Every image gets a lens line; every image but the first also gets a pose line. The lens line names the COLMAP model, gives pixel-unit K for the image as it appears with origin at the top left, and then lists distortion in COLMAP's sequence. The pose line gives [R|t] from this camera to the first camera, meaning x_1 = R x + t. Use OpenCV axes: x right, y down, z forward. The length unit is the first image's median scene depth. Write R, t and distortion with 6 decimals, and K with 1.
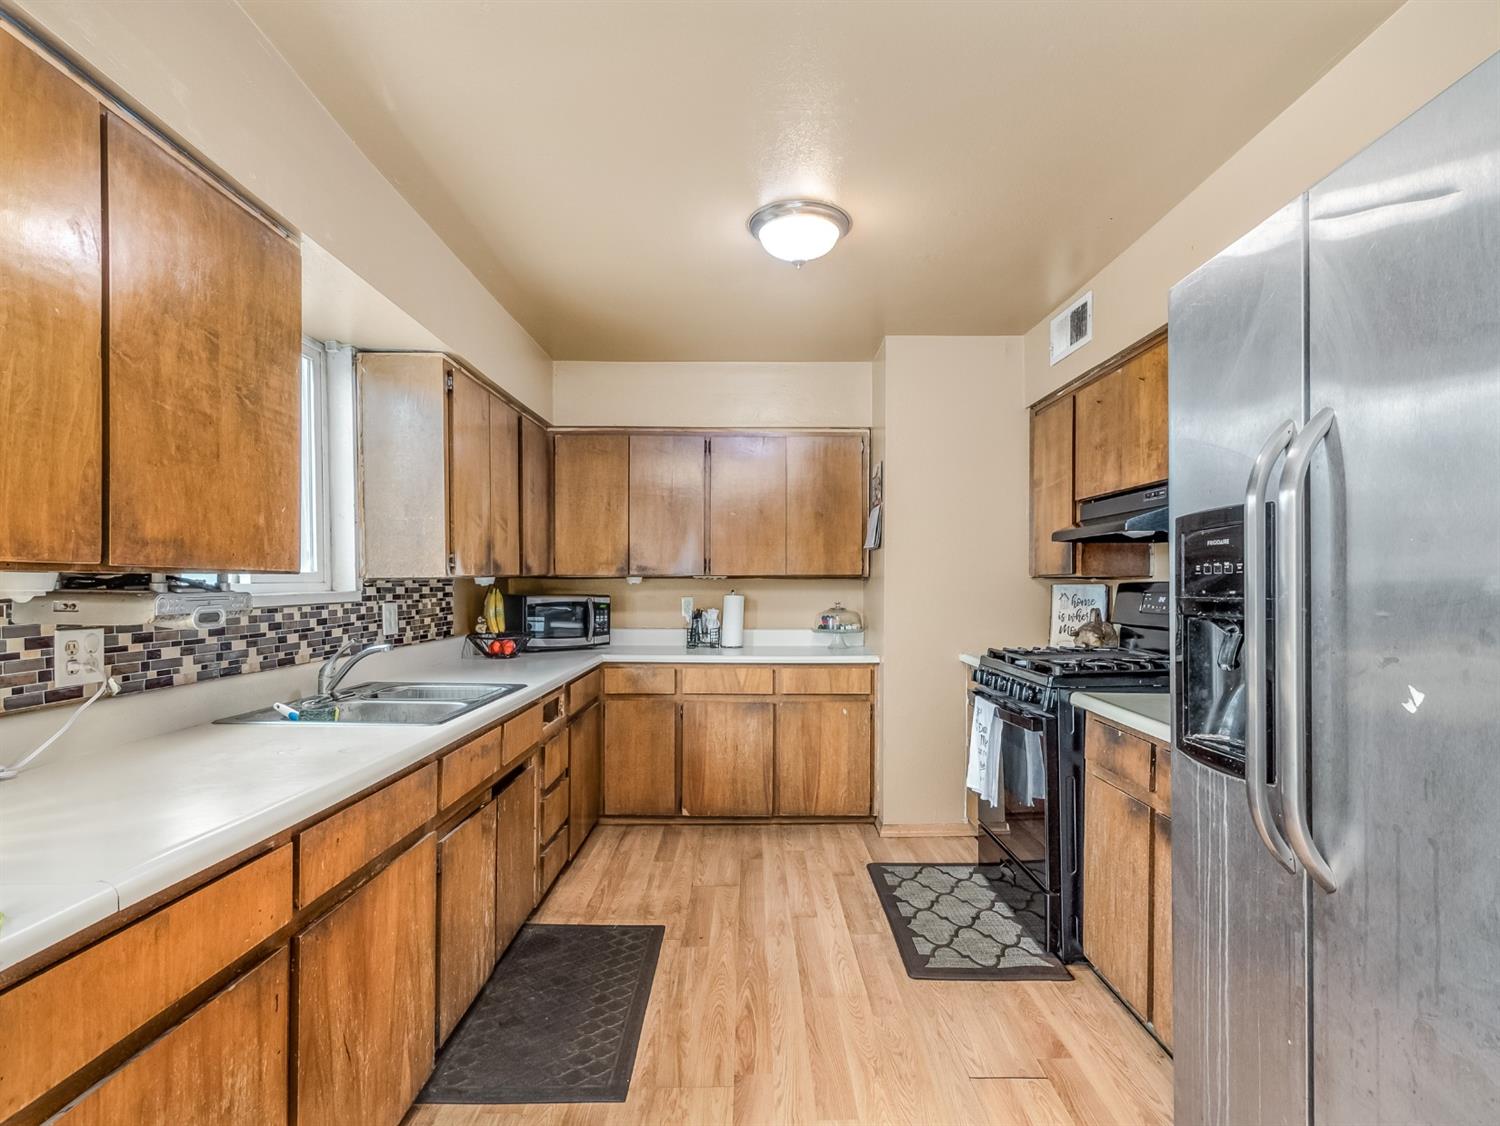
lens RADIAL K [[798.9, 0, 756.7], [0, 798.9, 571.5], [0, 0, 1]] dist [0.000460, 0.001242]
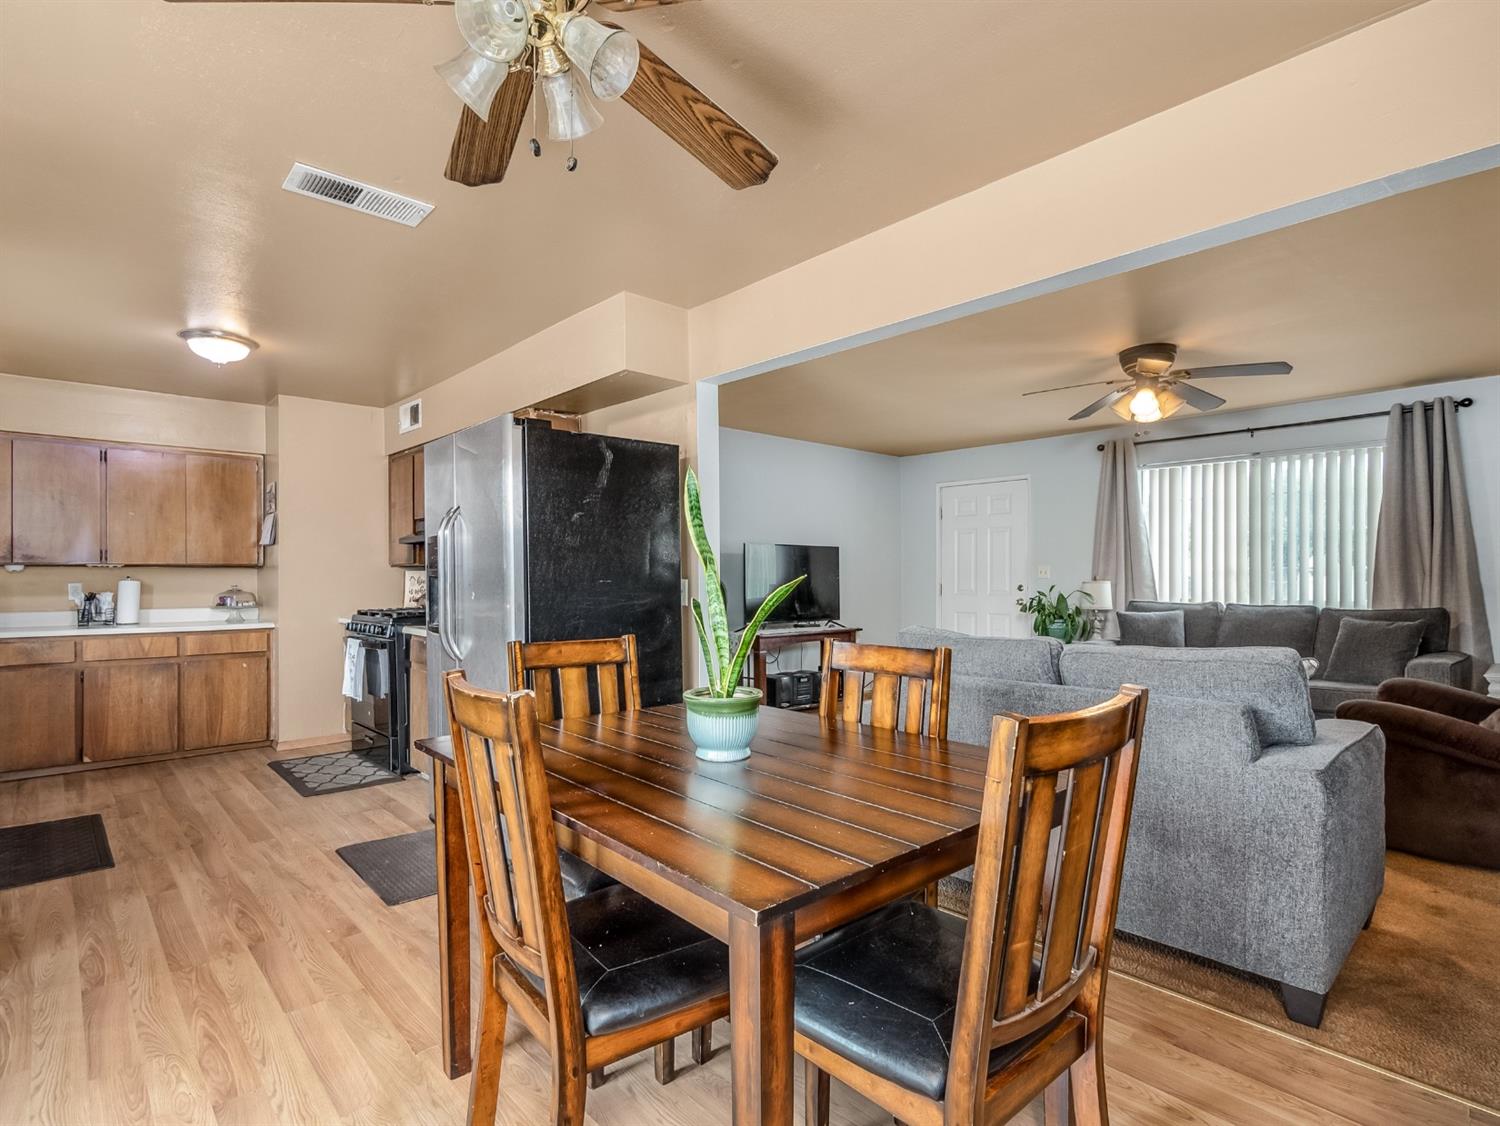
lens RADIAL K [[770.1, 0, 773.2], [0, 770.1, 583.4], [0, 0, 1]] dist [0.001732, 0.000690]
pose [[0.732939, -0.010743, 0.680210, -0.119969], [-0.004787, 0.999769, 0.020948, 0.005671], [-0.680278, -0.018609, 0.732718, -0.560696]]
